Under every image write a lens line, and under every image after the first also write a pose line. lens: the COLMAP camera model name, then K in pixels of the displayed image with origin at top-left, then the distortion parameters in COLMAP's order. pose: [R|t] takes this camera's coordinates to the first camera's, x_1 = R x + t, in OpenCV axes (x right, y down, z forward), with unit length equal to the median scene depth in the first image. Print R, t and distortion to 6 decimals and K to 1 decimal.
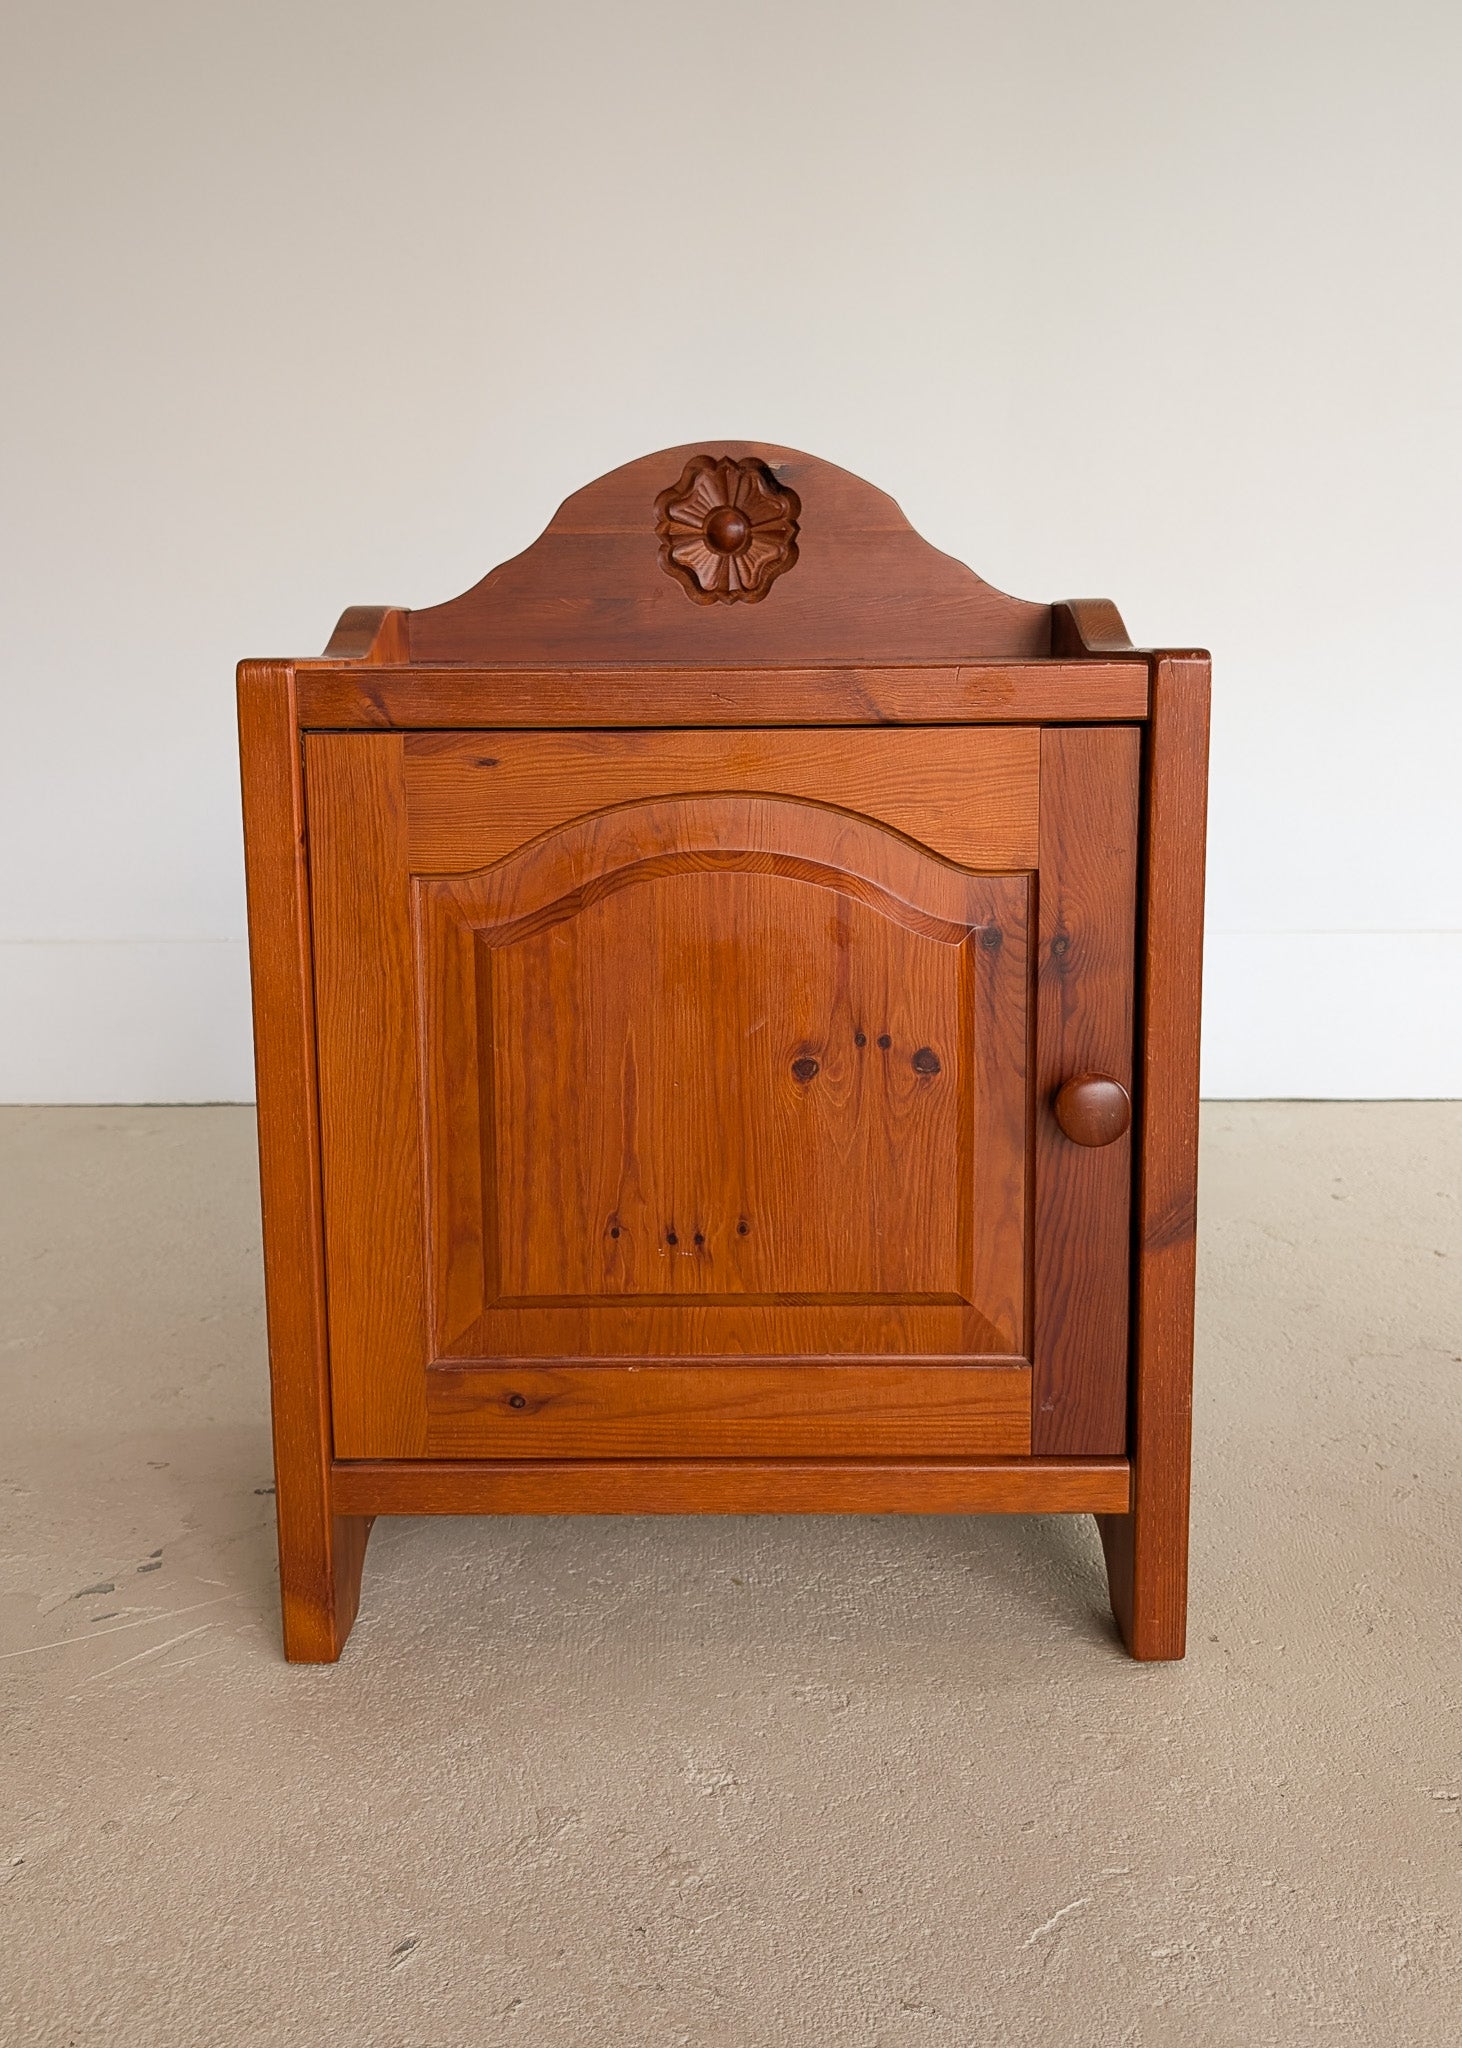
lens RADIAL K [[1897.6, 0, 754.8], [0, 1897.6, 954.4], [0, 0, 1]] dist [0.115446, -0.002042]
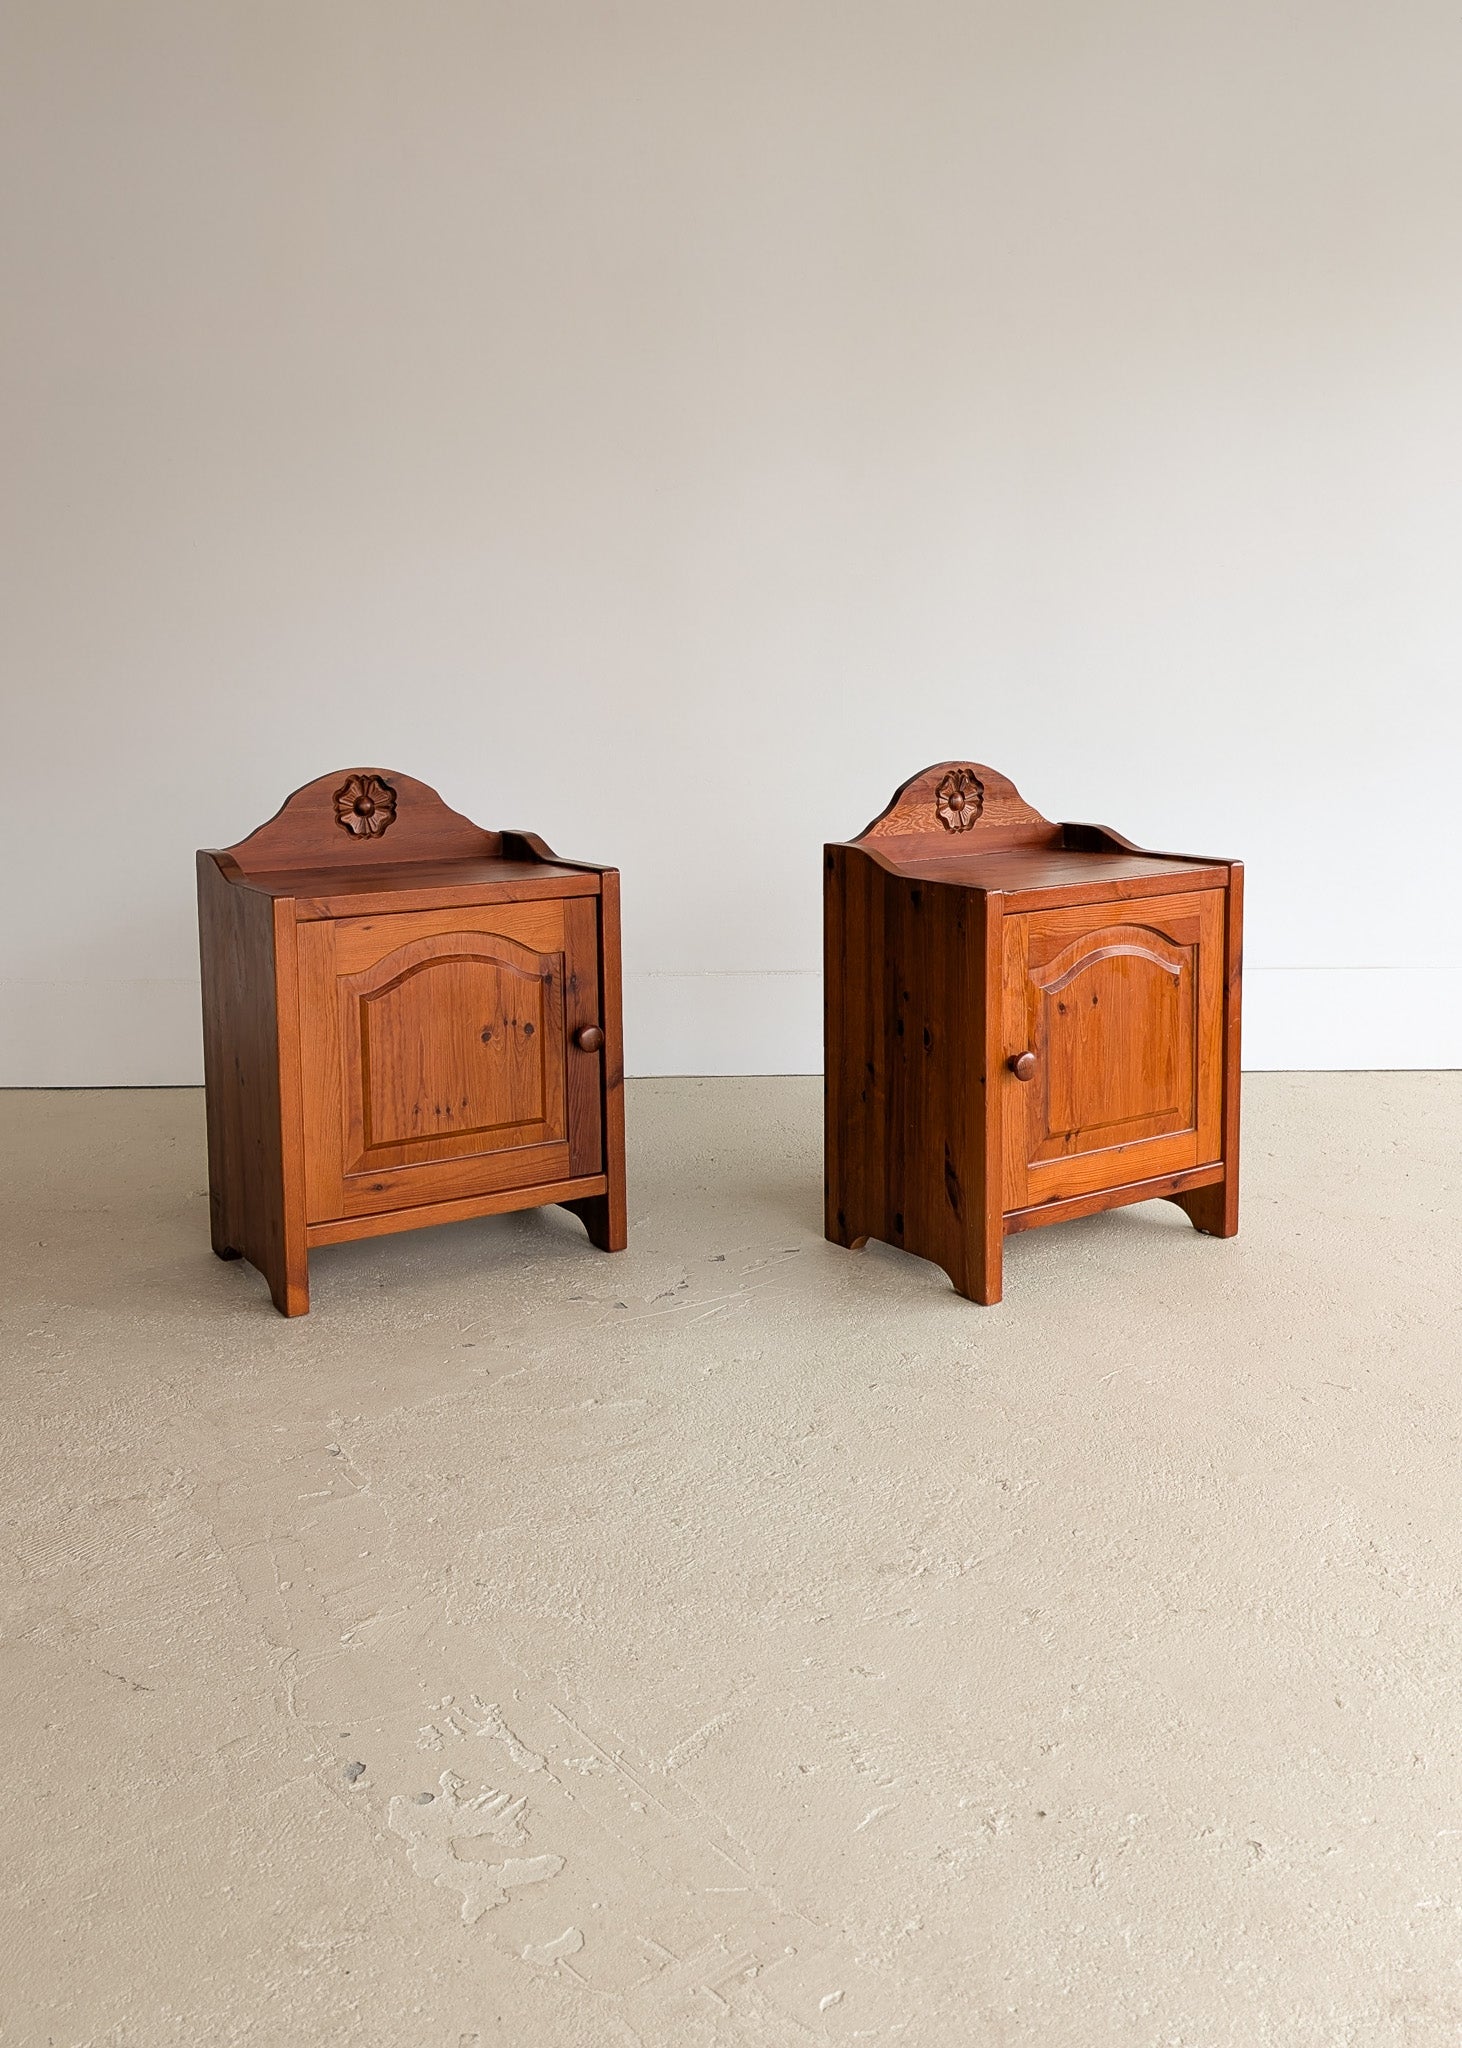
lens RADIAL K [[1815.4, 0, 808.5], [0, 1815.4, 832.0], [0, 0, 1]] dist [0.016757, 0.000545]
pose [[0.827856, -0.049284, 0.558771, -0.959749], [0.092005, 0.994572, -0.048590, -0.054724], [-0.553343, 0.091635, 0.827898, -1.282808]]
